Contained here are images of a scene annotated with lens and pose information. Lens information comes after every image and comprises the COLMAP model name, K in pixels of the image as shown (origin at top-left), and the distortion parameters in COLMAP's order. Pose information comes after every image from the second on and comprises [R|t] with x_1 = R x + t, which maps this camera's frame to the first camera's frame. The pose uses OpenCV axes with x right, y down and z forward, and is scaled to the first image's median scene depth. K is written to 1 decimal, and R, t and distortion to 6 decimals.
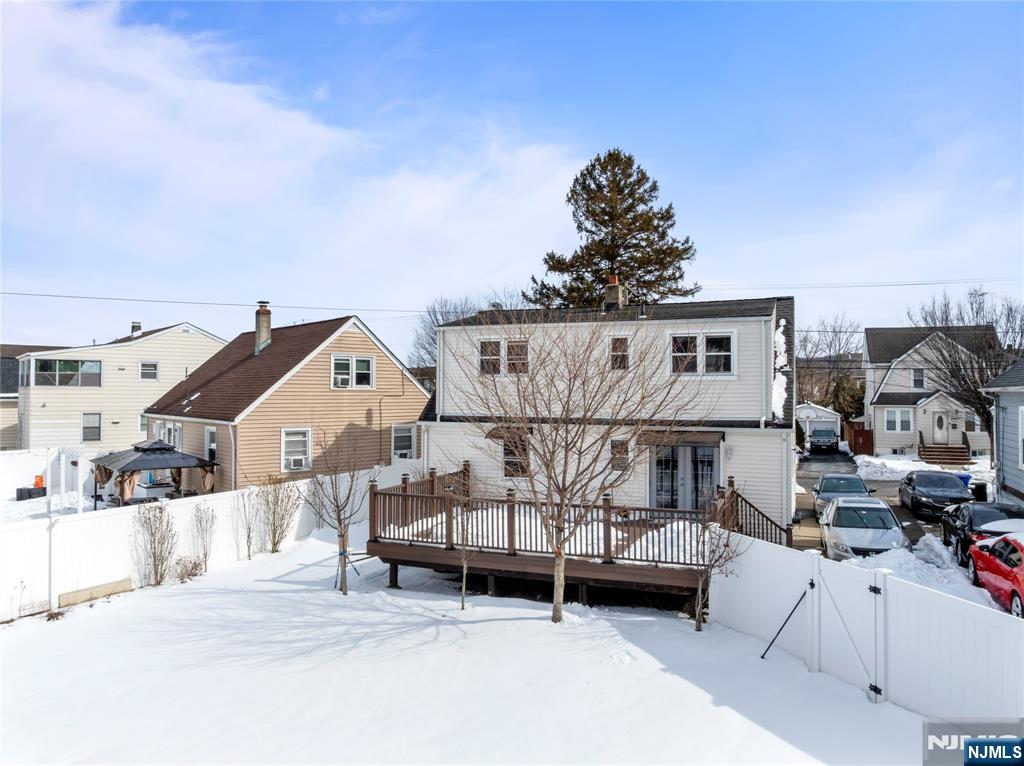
lens RADIAL K [[719.8, 0, 511.1], [0, 719.8, 384.5], [0, 0, 1]] dist [-0.012506, -0.001681]
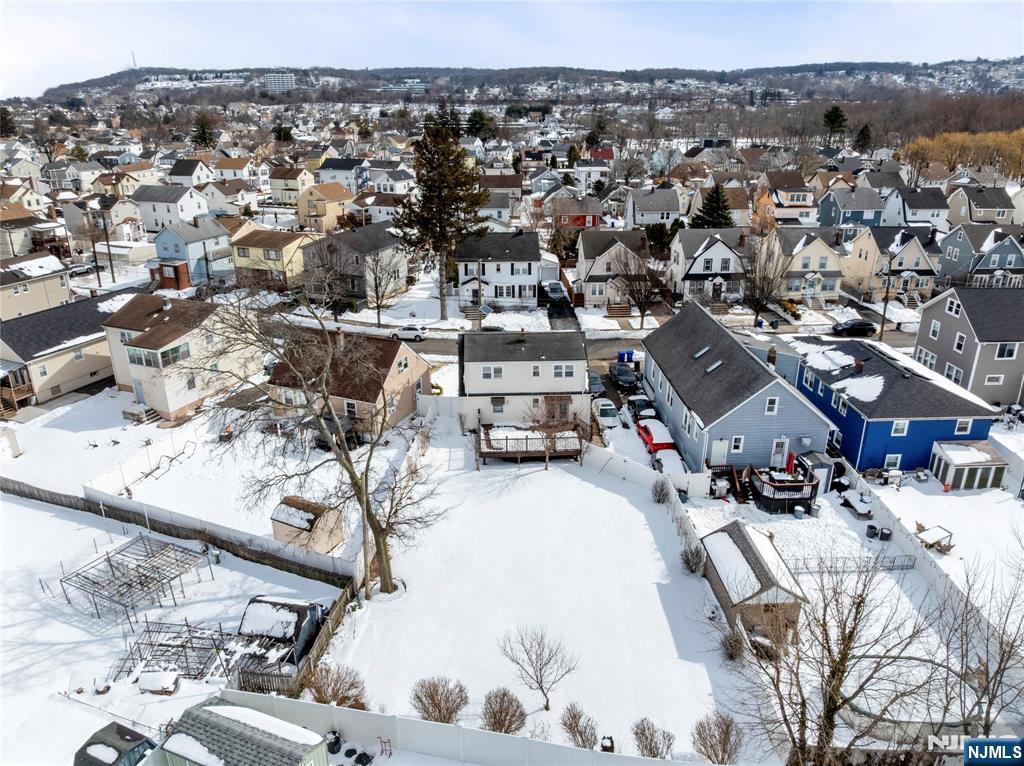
lens RADIAL K [[719.8, 0, 513.1], [0, 719.8, 382.3], [0, 0, 1]] dist [-0.012506, -0.001681]
pose [[0.908547, -0.156980, 0.387170, -1.056109], [0.004609, 0.930432, 0.366435, -1.057197], [-0.417758, -0.331139, 0.846065, -1.414937]]
